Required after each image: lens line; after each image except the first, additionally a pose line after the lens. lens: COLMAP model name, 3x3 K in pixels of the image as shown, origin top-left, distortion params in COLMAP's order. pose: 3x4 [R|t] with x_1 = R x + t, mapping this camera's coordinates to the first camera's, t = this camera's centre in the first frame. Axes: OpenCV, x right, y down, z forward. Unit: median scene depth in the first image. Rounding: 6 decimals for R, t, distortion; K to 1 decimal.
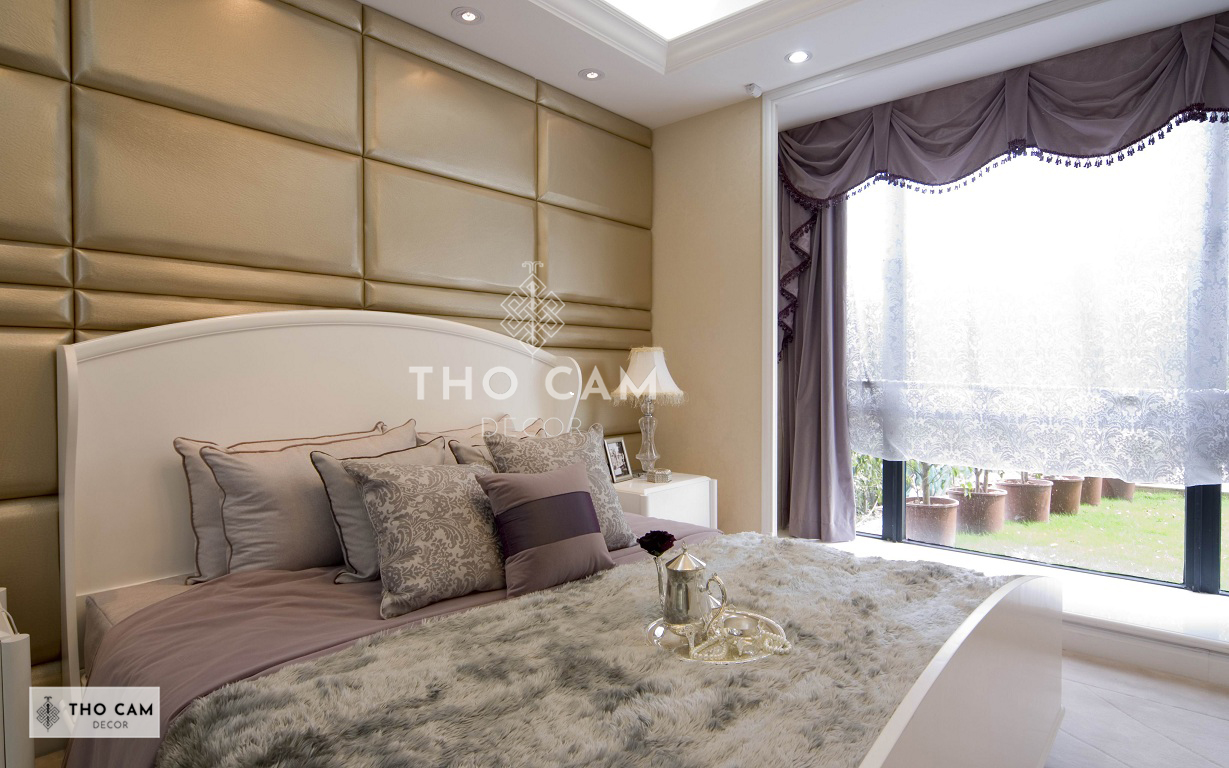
lens RADIAL K [[664.9, 0, 654.3], [0, 664.9, 407.4], [0, 0, 1]] dist [-0.001056, 0.000499]
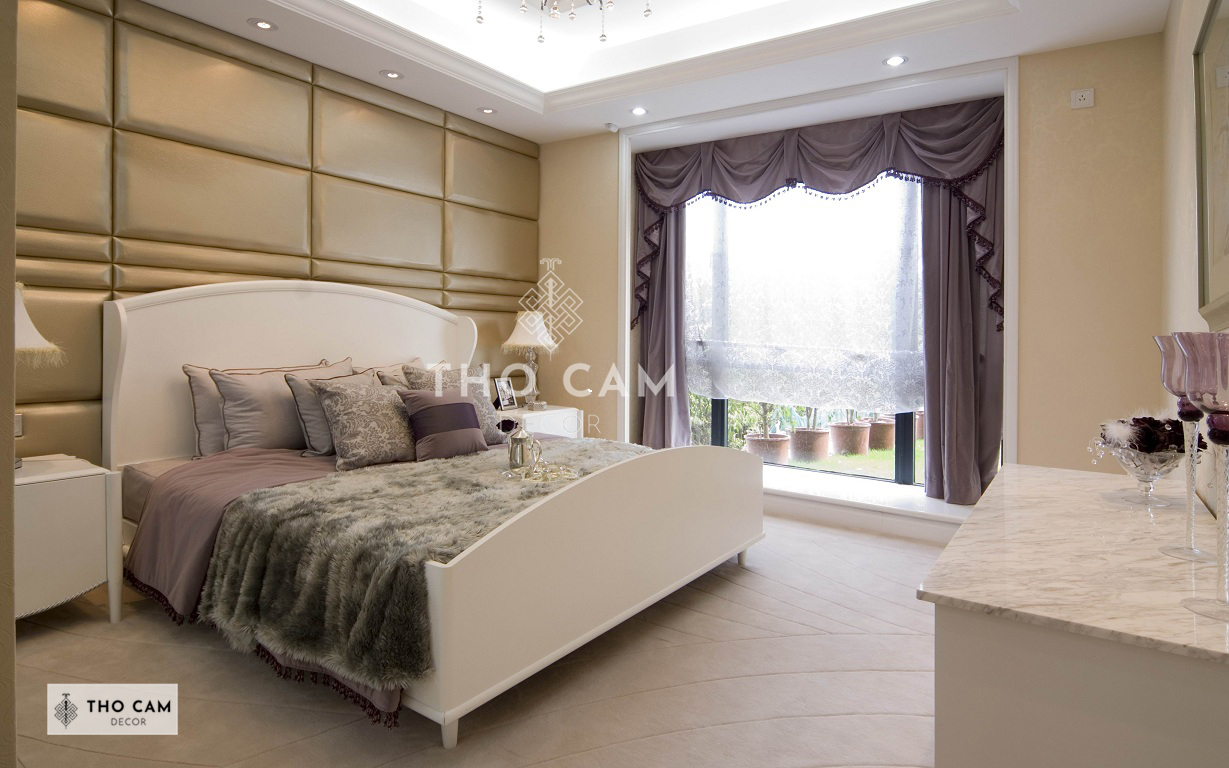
lens RADIAL K [[658.9, 0, 708.0], [0, 658.9, 378.2], [0, 0, 1]] dist [-0.001897, 0.000637]
pose [[0.981297, 0.012909, 0.192069, 0.148657], [-0.016031, 0.999763, 0.014711, 0.033592], [-0.191834, -0.017515, 0.981271, -0.643712]]
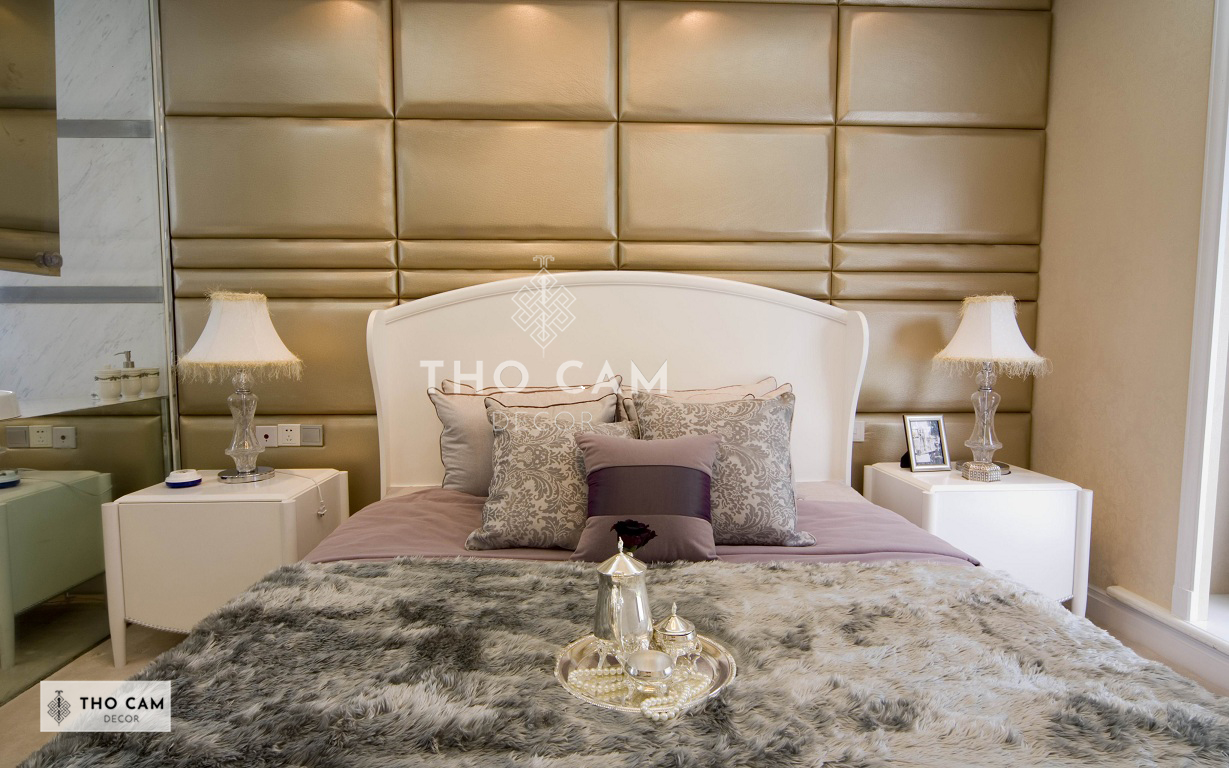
lens RADIAL K [[690.1, 0, 644.4], [0, 690.1, 405.5], [0, 0, 1]] dist [-0.006986, -0.000548]
pose [[0.679266, 0.080018, -0.729517, 0.495714], [-0.040712, 0.996616, 0.071408, -0.014995], [0.732762, -0.018805, 0.680225, 0.342212]]
